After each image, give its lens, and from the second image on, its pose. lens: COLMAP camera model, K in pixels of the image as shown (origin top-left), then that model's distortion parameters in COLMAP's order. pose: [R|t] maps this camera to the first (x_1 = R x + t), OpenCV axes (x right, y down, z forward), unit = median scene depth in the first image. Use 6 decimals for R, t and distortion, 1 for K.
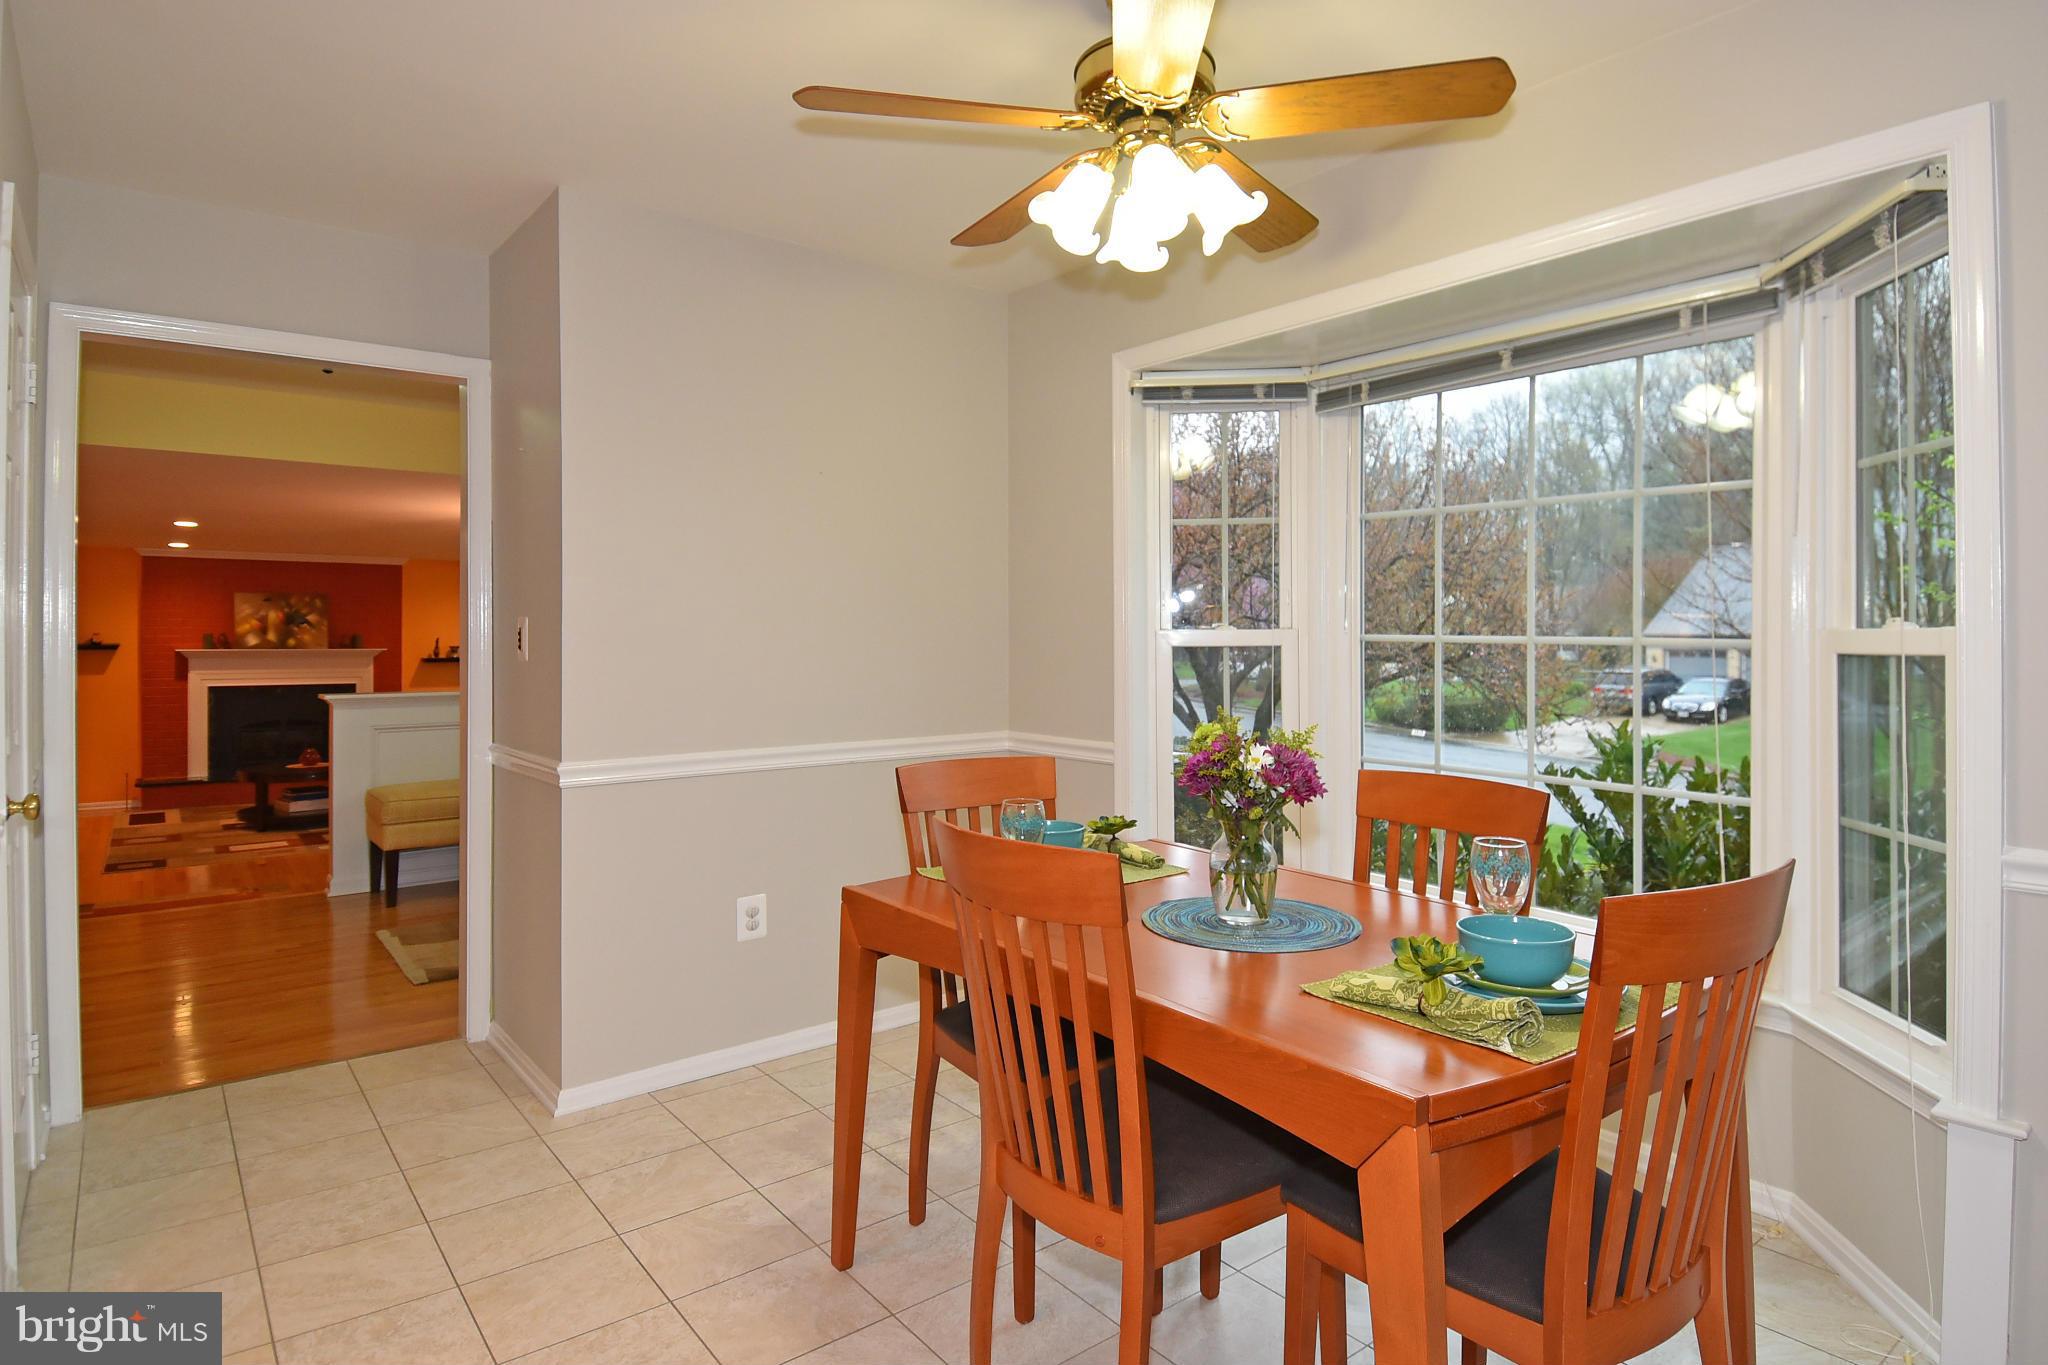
lens RADIAL K [[1100.0, 0, 1005.6], [0, 1100.0, 641.4], [0, 0, 1]] dist [-0.002598, -0.010396]
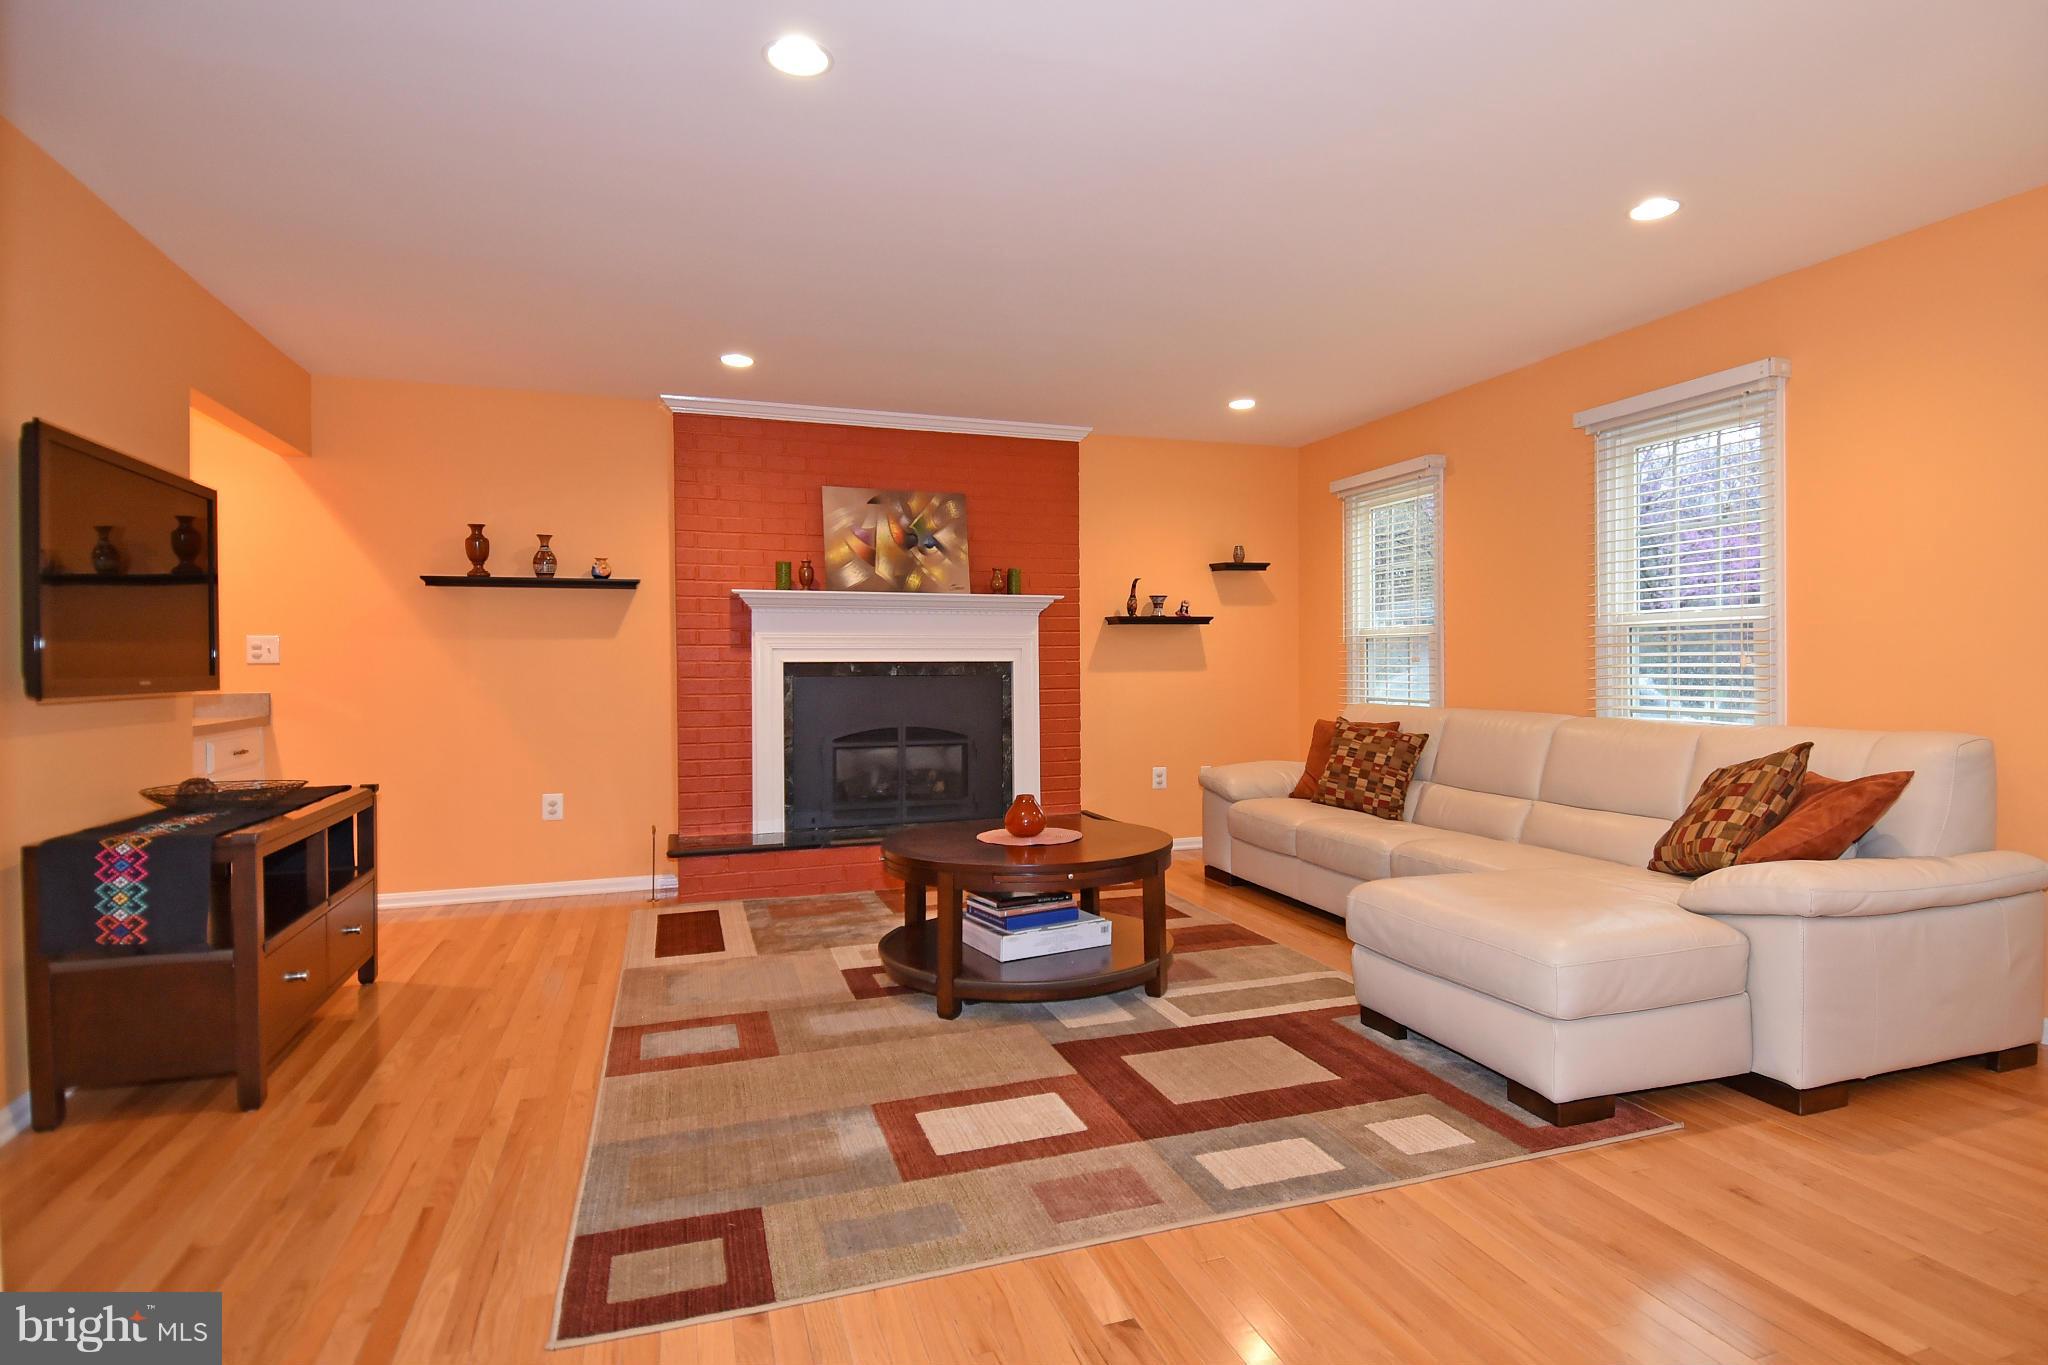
lens RADIAL K [[1100.0, 0, 1039.2], [0, 1100.0, 673.4], [0, 0, 1]] dist [-0.002598, -0.010396]
pose [[0.939368, -0.003606, -0.342892, -0.436774], [0.006602, 0.999950, 0.007571, 0.044464], [0.342848, -0.009375, 0.939344, 0.552412]]
